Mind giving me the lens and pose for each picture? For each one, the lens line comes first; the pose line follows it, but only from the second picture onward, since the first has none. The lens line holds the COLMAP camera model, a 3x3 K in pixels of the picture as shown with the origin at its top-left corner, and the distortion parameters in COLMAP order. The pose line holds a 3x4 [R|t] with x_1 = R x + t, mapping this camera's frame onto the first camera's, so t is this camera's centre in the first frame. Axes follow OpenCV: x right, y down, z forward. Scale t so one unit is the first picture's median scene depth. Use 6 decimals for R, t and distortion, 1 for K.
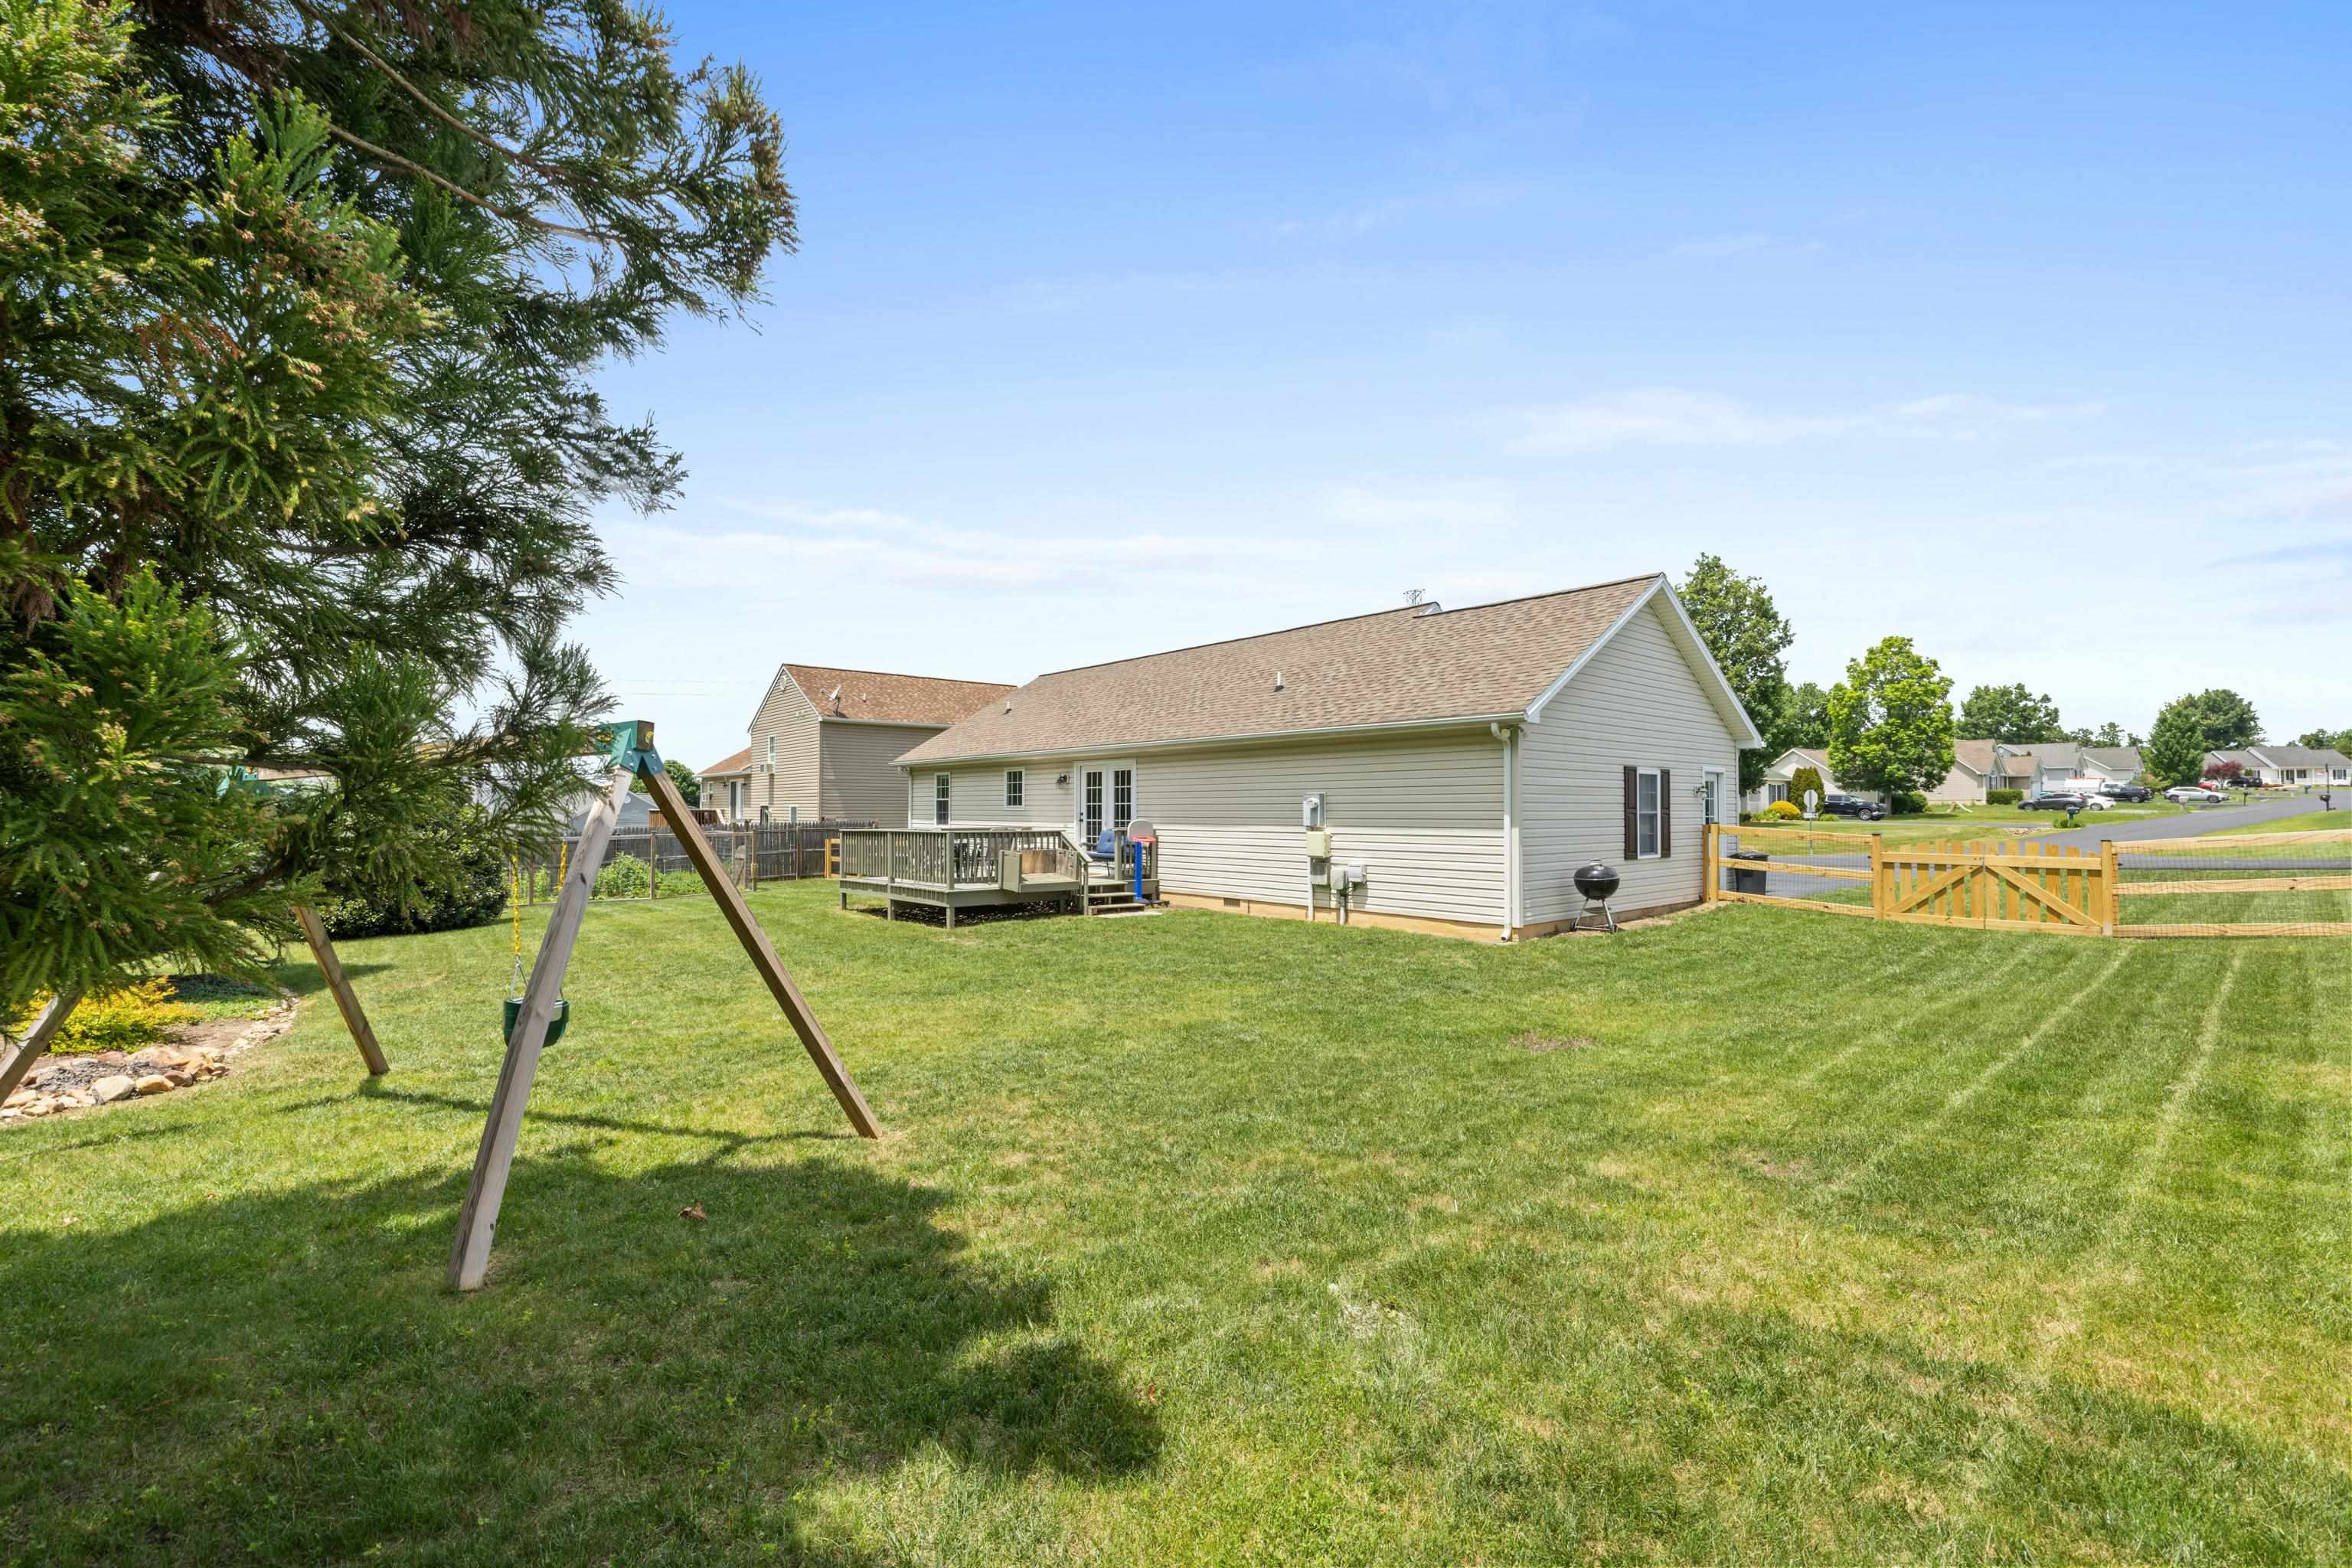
lens RADIAL K [[993.6, 0, 1181.5], [0, 993.6, 777.9], [0, 0, 1]] dist [0.001074, 0.000021]
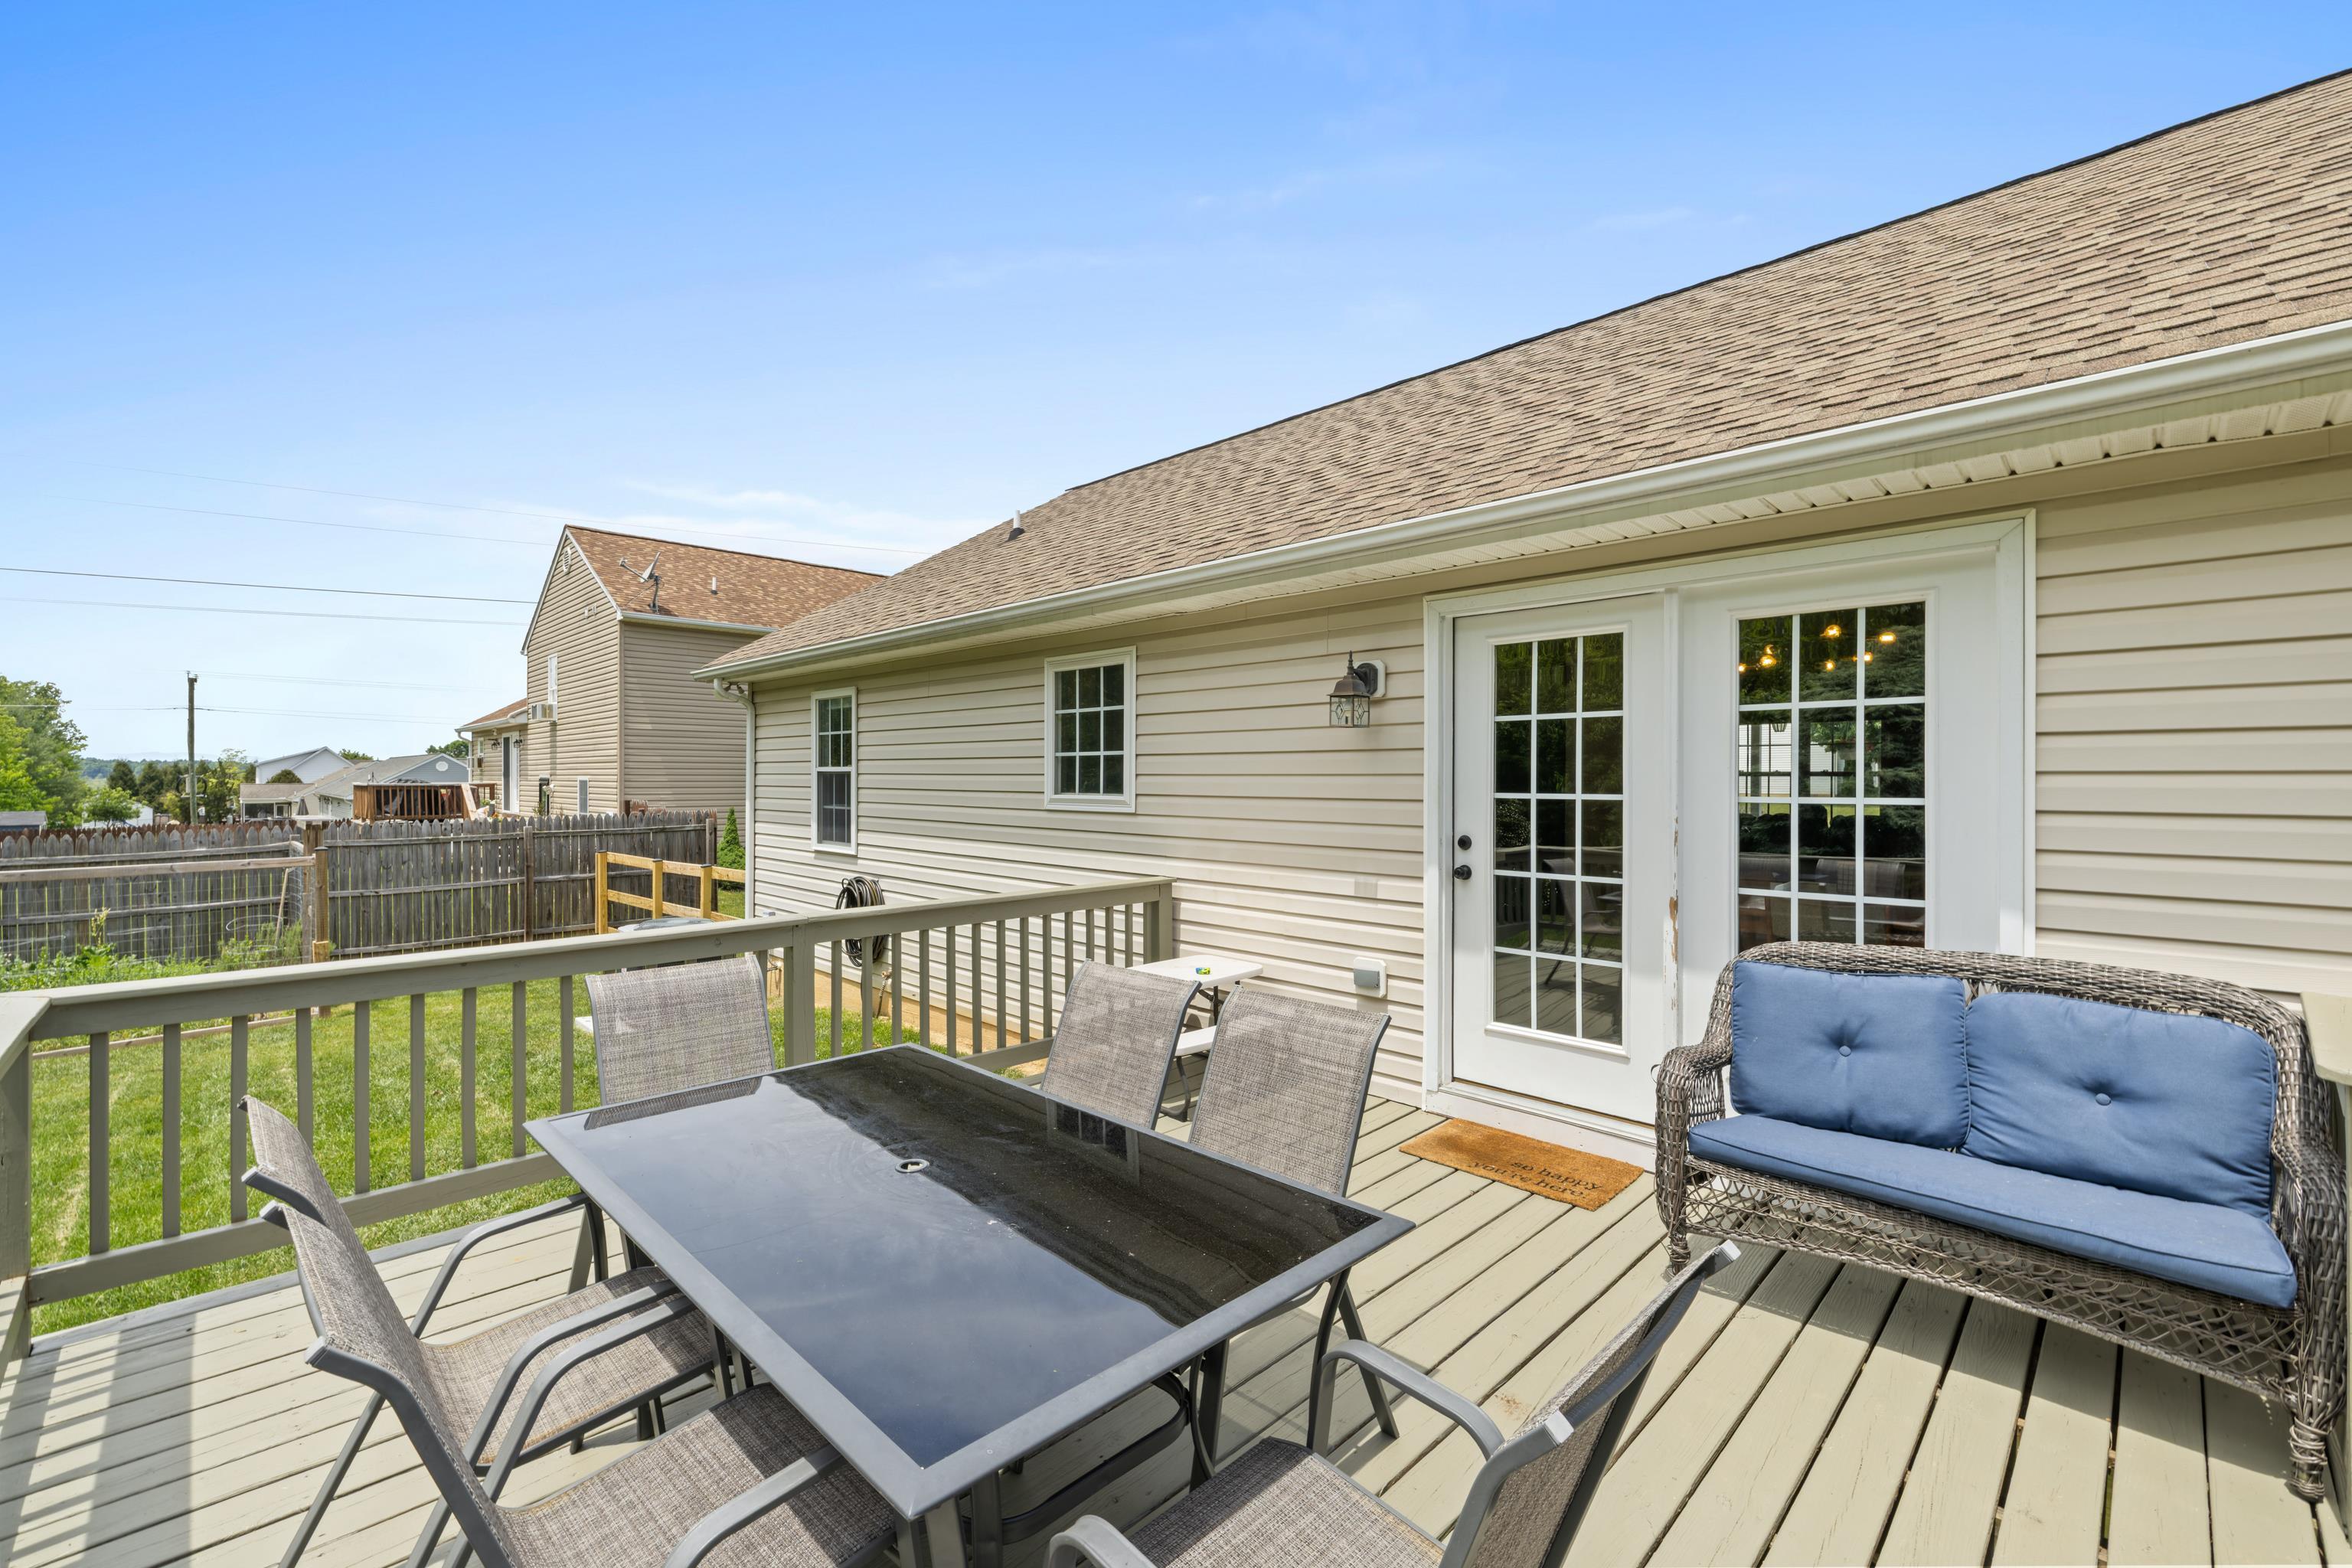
lens RADIAL K [[993.6, 0, 1181.5], [0, 993.6, 777.9], [0, 0, 1]] dist [0.001074, 0.000021]
pose [[0.997846, -0.001499, 0.065580, -0.162690], [-0.000806, 0.999383, 0.035103, 0.013951], [-0.065592, -0.035081, 0.997230, 0.734879]]
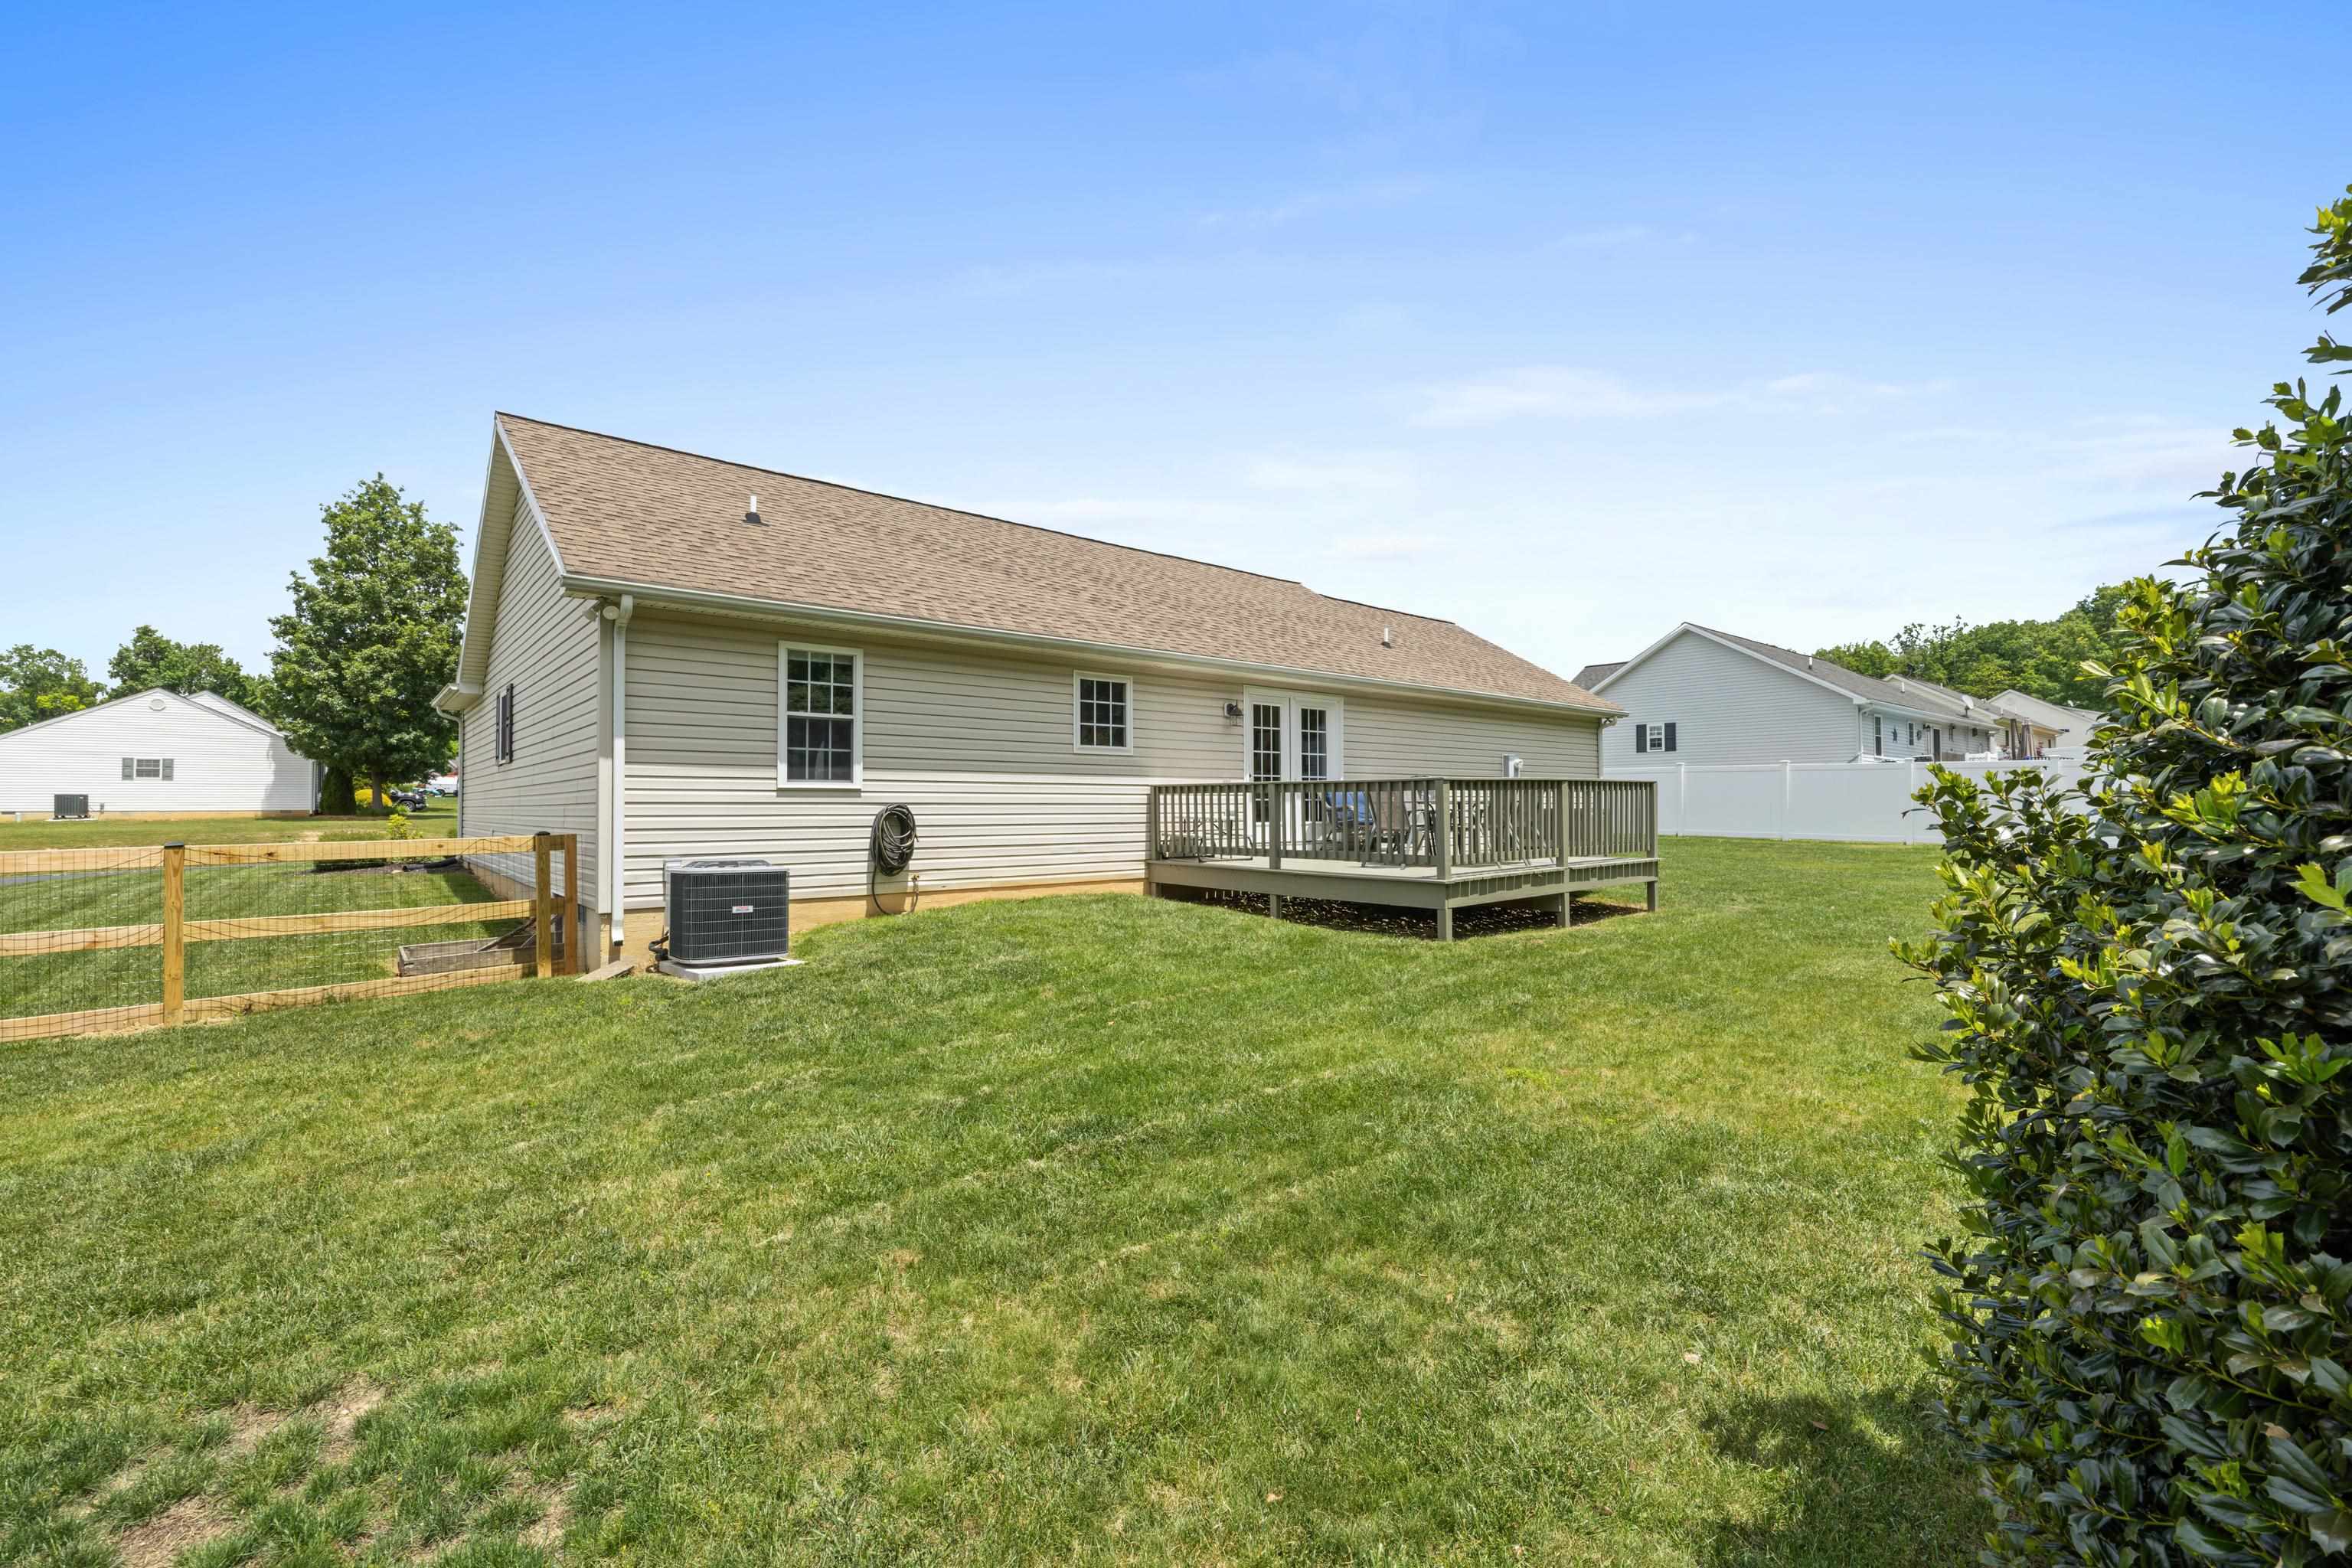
lens RADIAL K [[993.6, 0, 1181.5], [0, 993.6, 777.9], [0, 0, 1]] dist [0.001074, 0.000021]
pose [[-0.003283, 0.041389, 0.999138, -0.706446], [-0.013902, 0.999045, -0.041431, 0.067197], [-0.999898, -0.014026, -0.002705, 0.970910]]
